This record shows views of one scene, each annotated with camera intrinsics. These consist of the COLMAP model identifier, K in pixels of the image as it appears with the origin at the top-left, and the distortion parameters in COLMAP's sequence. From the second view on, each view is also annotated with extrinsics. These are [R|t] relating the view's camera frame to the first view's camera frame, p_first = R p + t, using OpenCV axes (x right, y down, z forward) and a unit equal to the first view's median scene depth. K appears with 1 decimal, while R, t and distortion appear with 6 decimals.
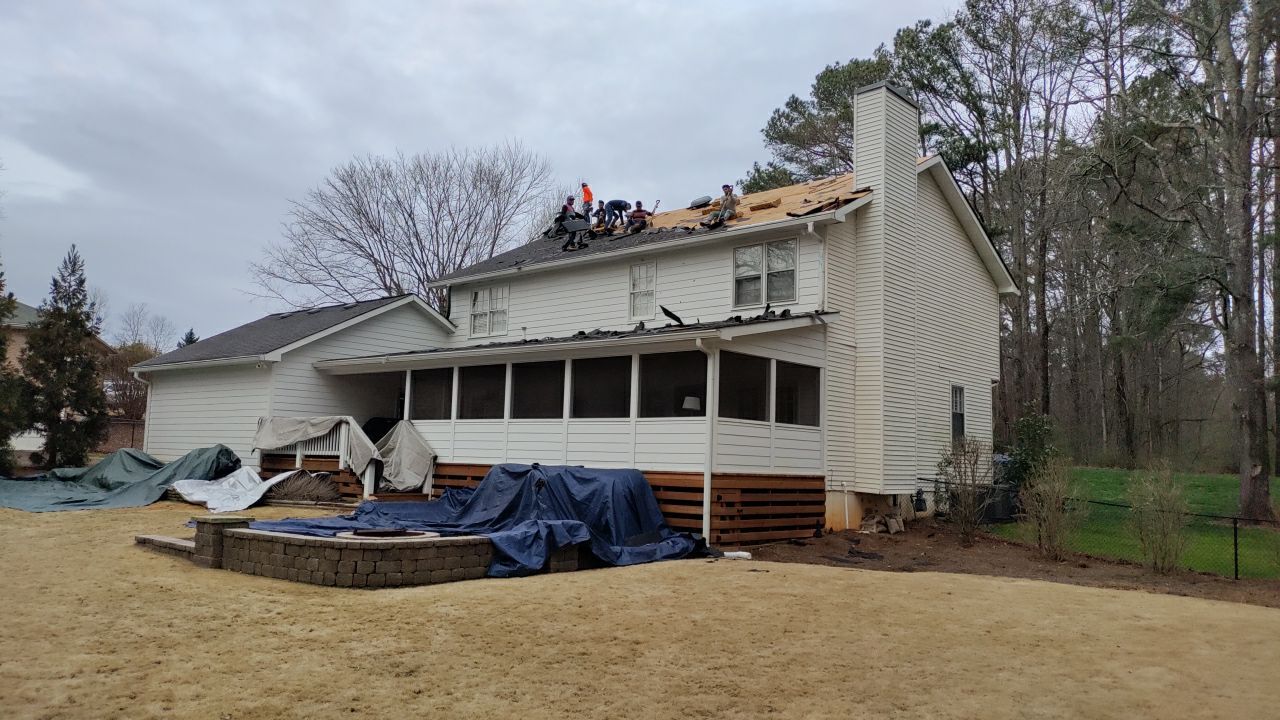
lens RADIAL K [[946.7, 0, 649.9], [0, 946.7, 362.6], [0, 0, 1]] dist [0.073676, -0.104954]
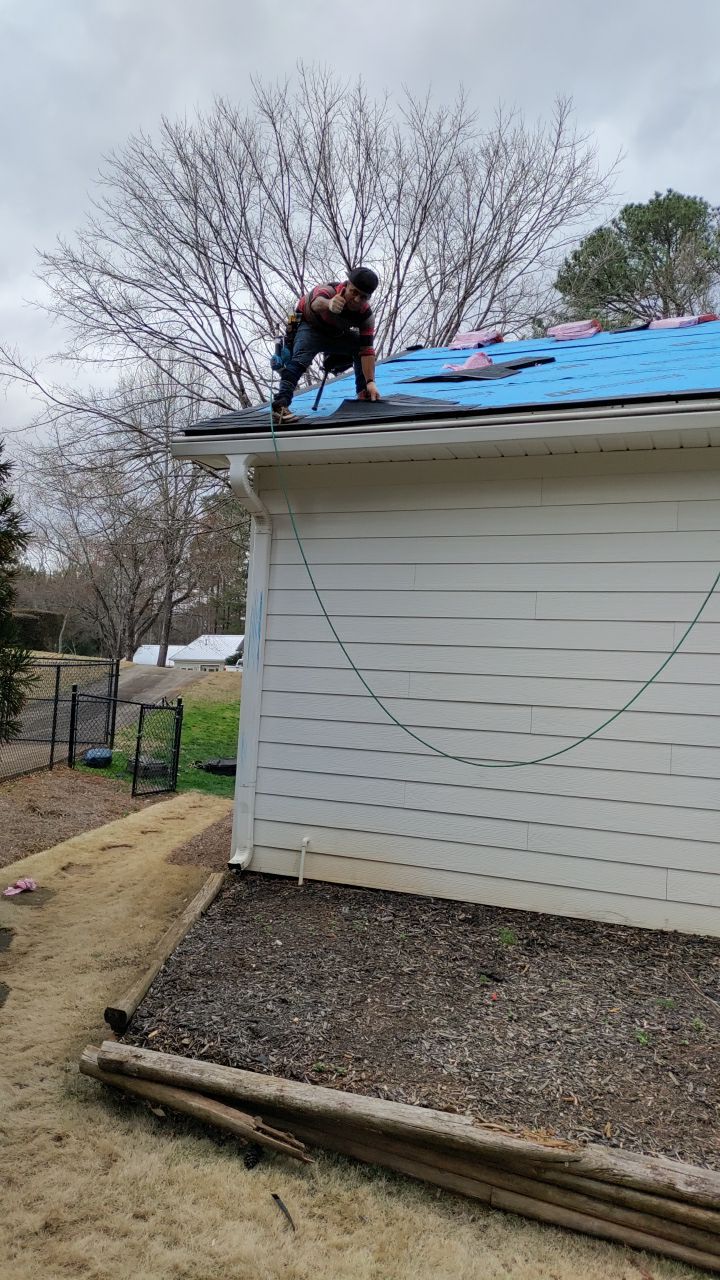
lens RADIAL K [[946.7, 0, 361.8], [0, 946.7, 648.8], [0, 0, 1]] dist [0.073676, -0.104954]
pose [[0.950016, 0.042611, 0.309280, -0.763569], [-0.061760, 0.996715, 0.052387, 0.054895], [-0.306032, -0.068870, 0.949527, 1.036348]]
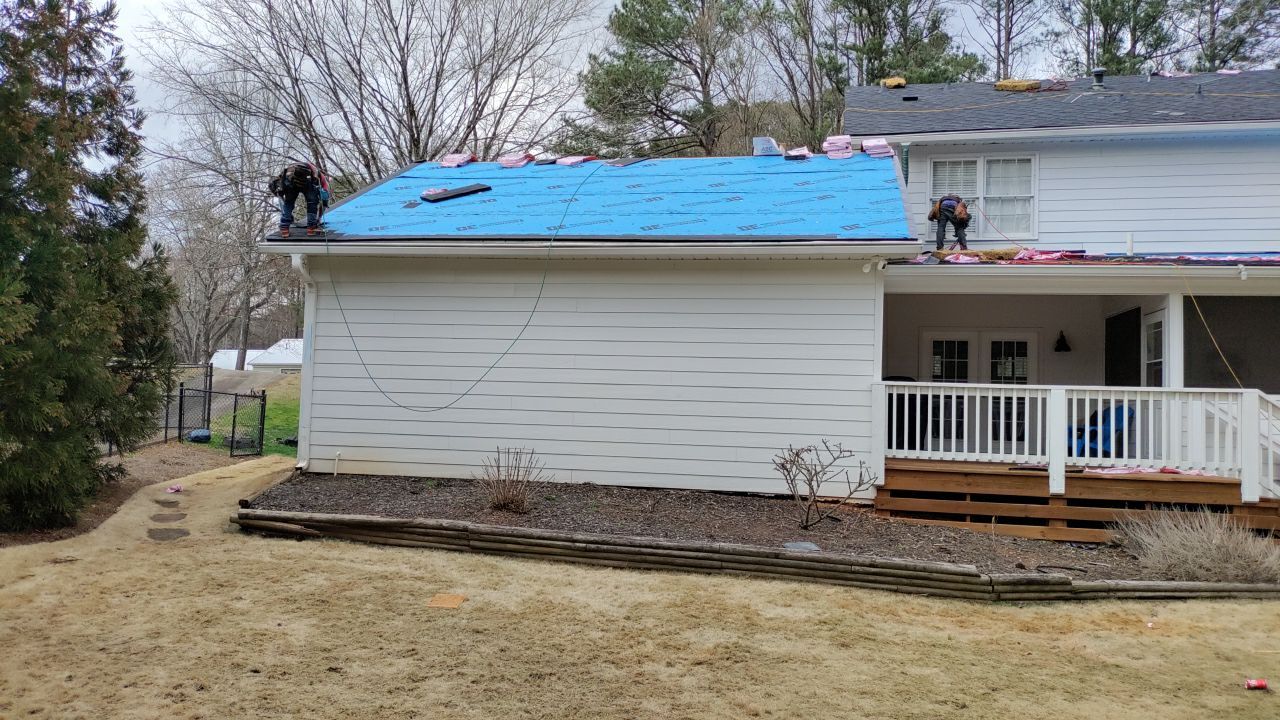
lens RADIAL K [[946.7, 0, 649.9], [0, 946.7, 362.6], [0, 0, 1]] dist [0.073676, -0.104954]
pose [[0.870192, 0.022816, 0.492184, -0.806142], [-0.057105, 0.996866, 0.054752, 0.034554], [-0.489392, -0.075751, 0.868767, 0.733722]]
